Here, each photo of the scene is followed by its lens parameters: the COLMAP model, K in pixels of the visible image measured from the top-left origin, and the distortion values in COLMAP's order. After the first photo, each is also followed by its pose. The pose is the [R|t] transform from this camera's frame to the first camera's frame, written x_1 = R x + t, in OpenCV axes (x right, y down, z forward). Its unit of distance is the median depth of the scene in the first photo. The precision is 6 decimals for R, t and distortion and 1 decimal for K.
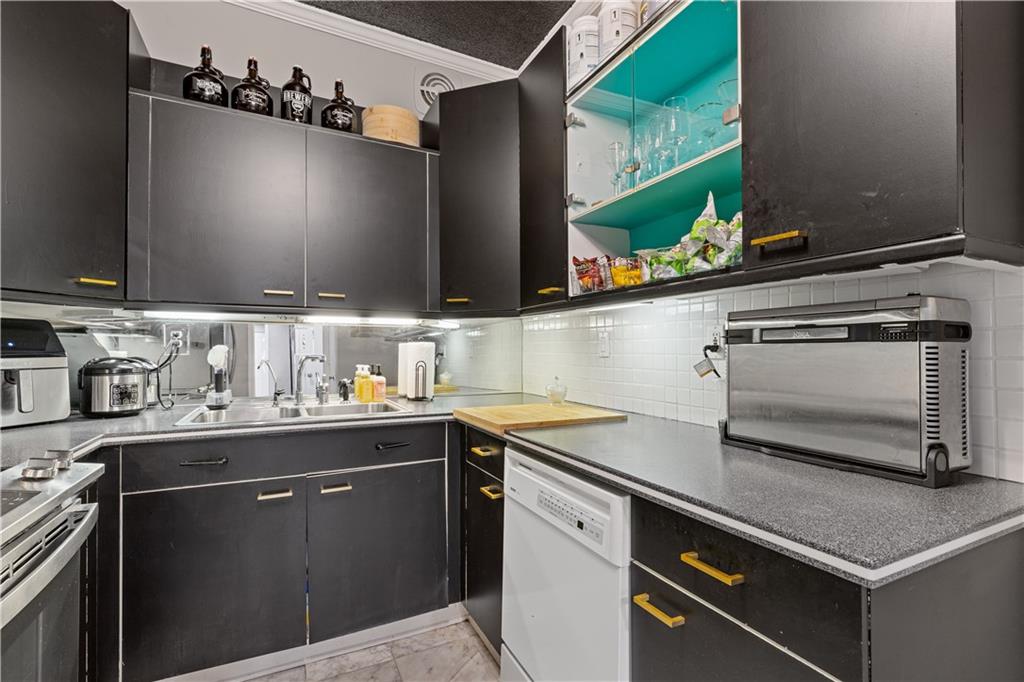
lens RADIAL K [[465.9, 0, 514.3], [0, 465.9, 346.4], [0, 0, 1]] dist [-0.003189, -0.000496]
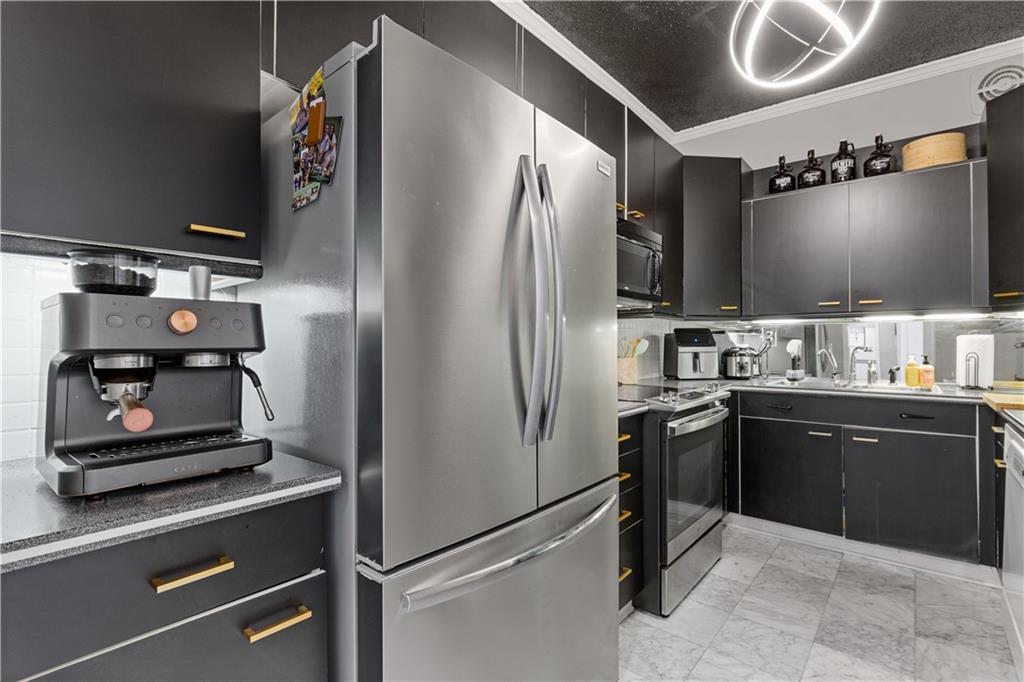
lens RADIAL K [[487.6, 0, 512.7], [0, 487.6, 341.2], [0, 0, 1]] dist [-0.005365, 0.000303]
pose [[0.400953, -0.007702, -0.916066, 0.480265], [0.008168, 0.999955, -0.004833, 0.002491], [0.916062, -0.005544, 0.400998, -0.512965]]
